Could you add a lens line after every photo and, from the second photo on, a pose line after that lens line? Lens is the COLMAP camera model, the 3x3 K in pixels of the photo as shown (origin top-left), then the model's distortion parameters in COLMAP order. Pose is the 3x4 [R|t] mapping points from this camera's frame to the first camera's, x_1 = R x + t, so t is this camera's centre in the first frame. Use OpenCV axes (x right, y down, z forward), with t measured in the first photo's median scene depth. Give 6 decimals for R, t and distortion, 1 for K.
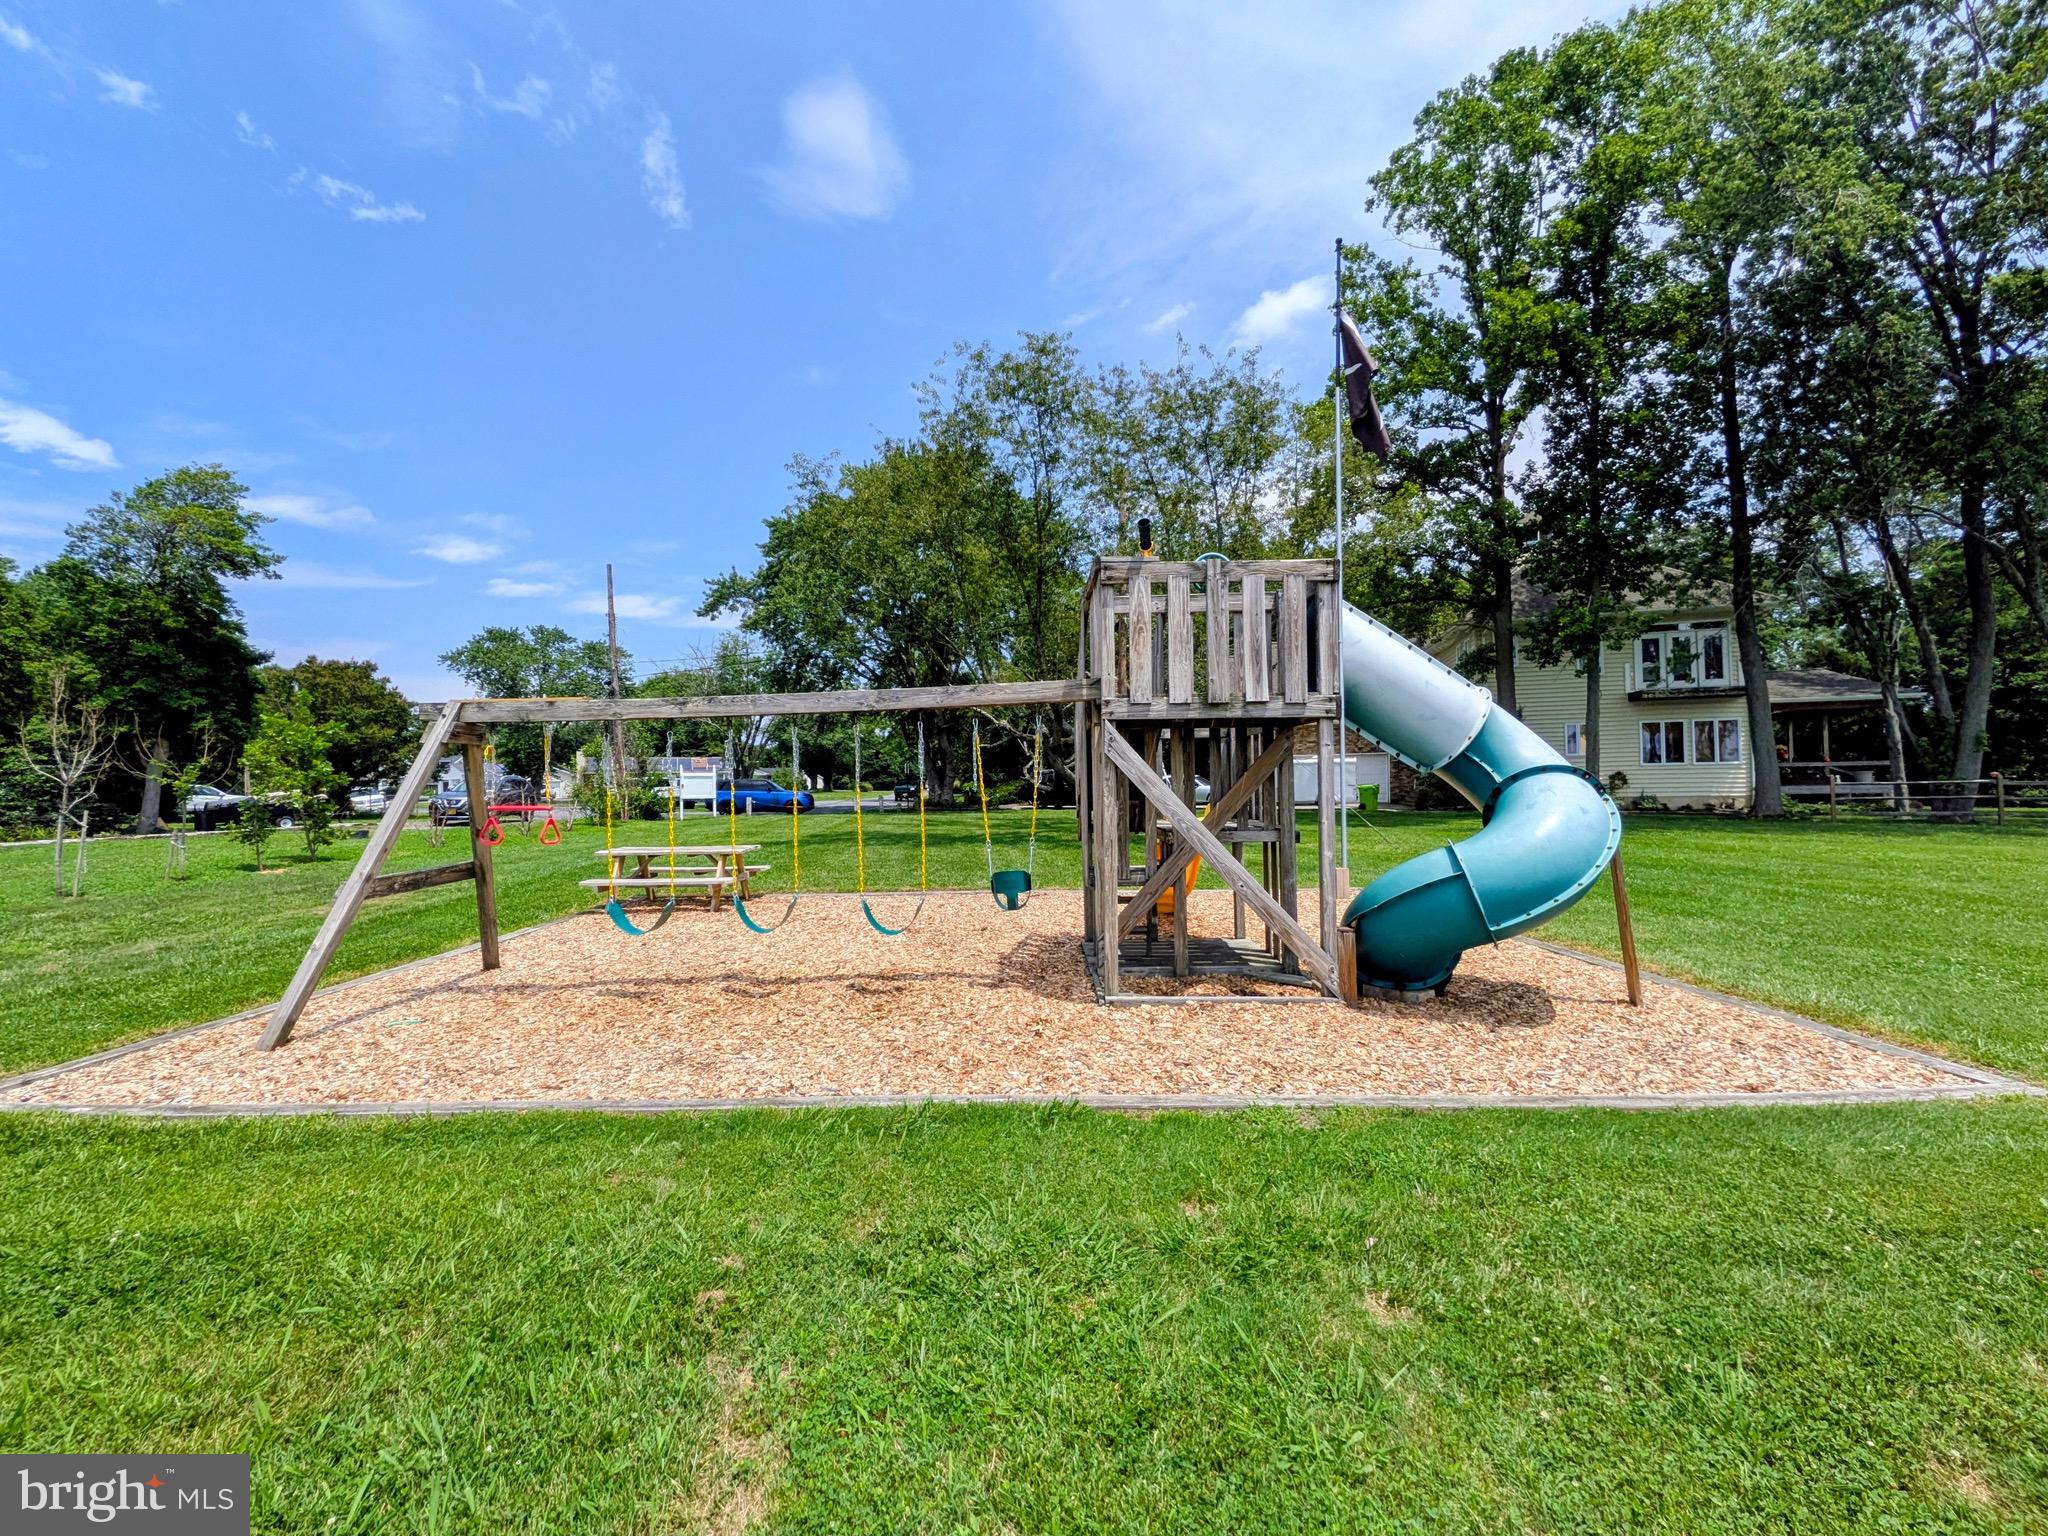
lens RADIAL K [[840.7, 0, 1024.0], [0, 840.7, 768.0], [0, 0, 1]] dist [-0.001835, -0.000169]
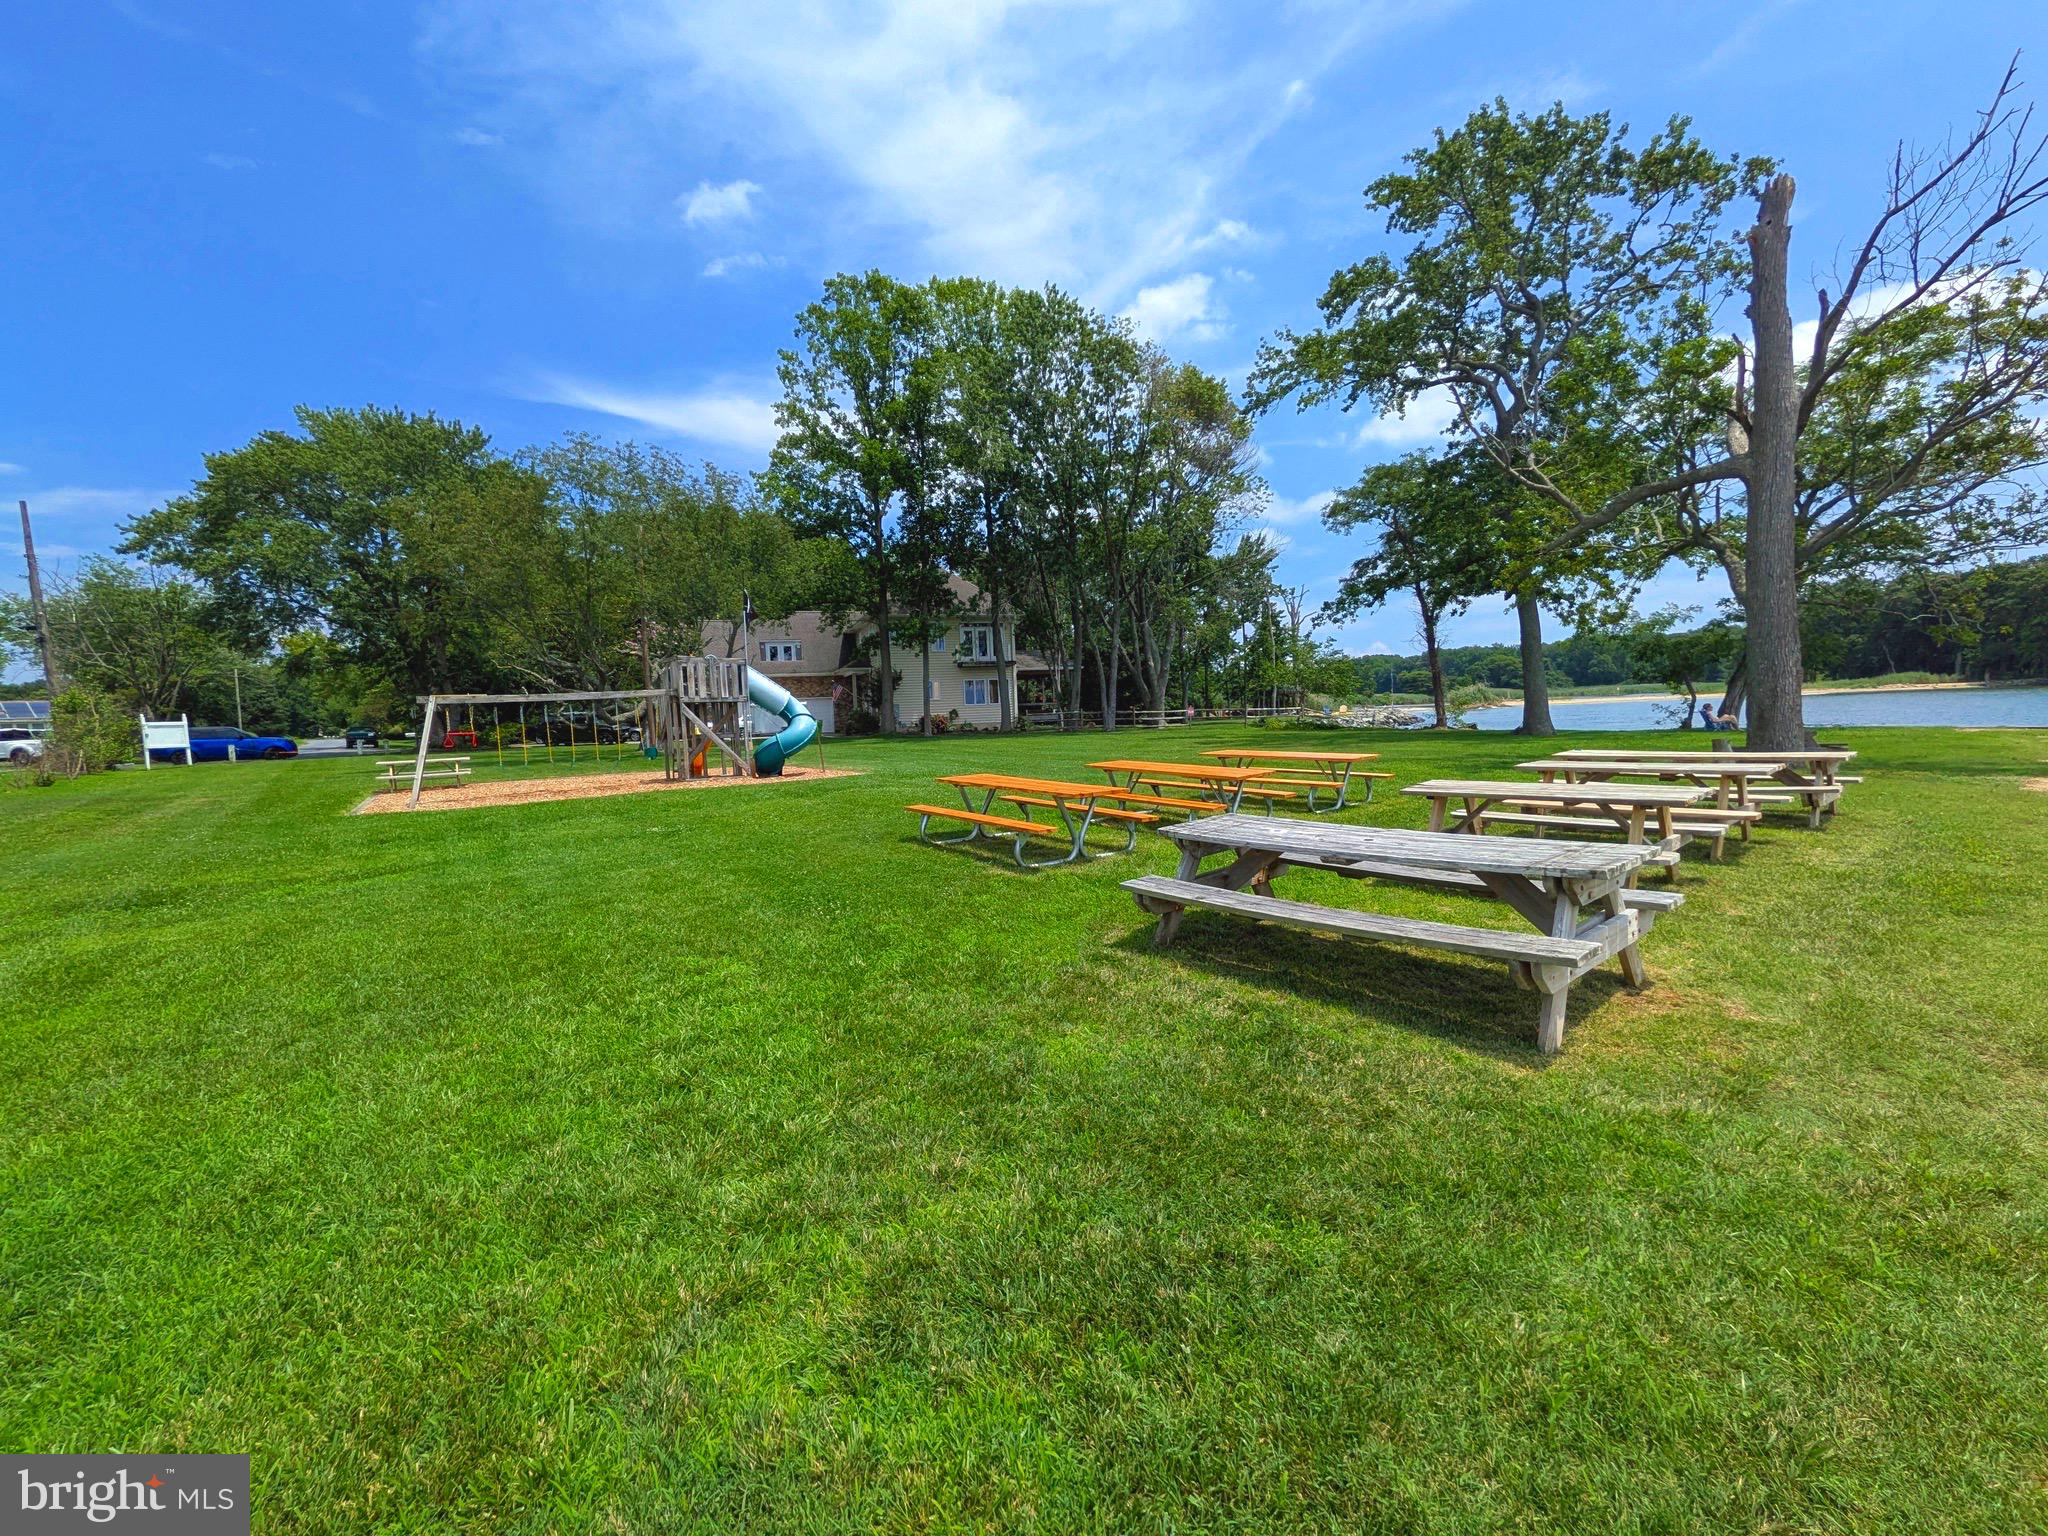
lens RADIAL K [[840.7, 0, 1024.0], [0, 840.7, 768.0], [0, 0, 1]] dist [-0.001835, -0.000169]
pose [[0.830447, -0.054278, 0.554447, -0.147565], [0.012108, 0.996766, 0.079443, -0.010110], [-0.556966, -0.059260, 0.828419, -0.595227]]
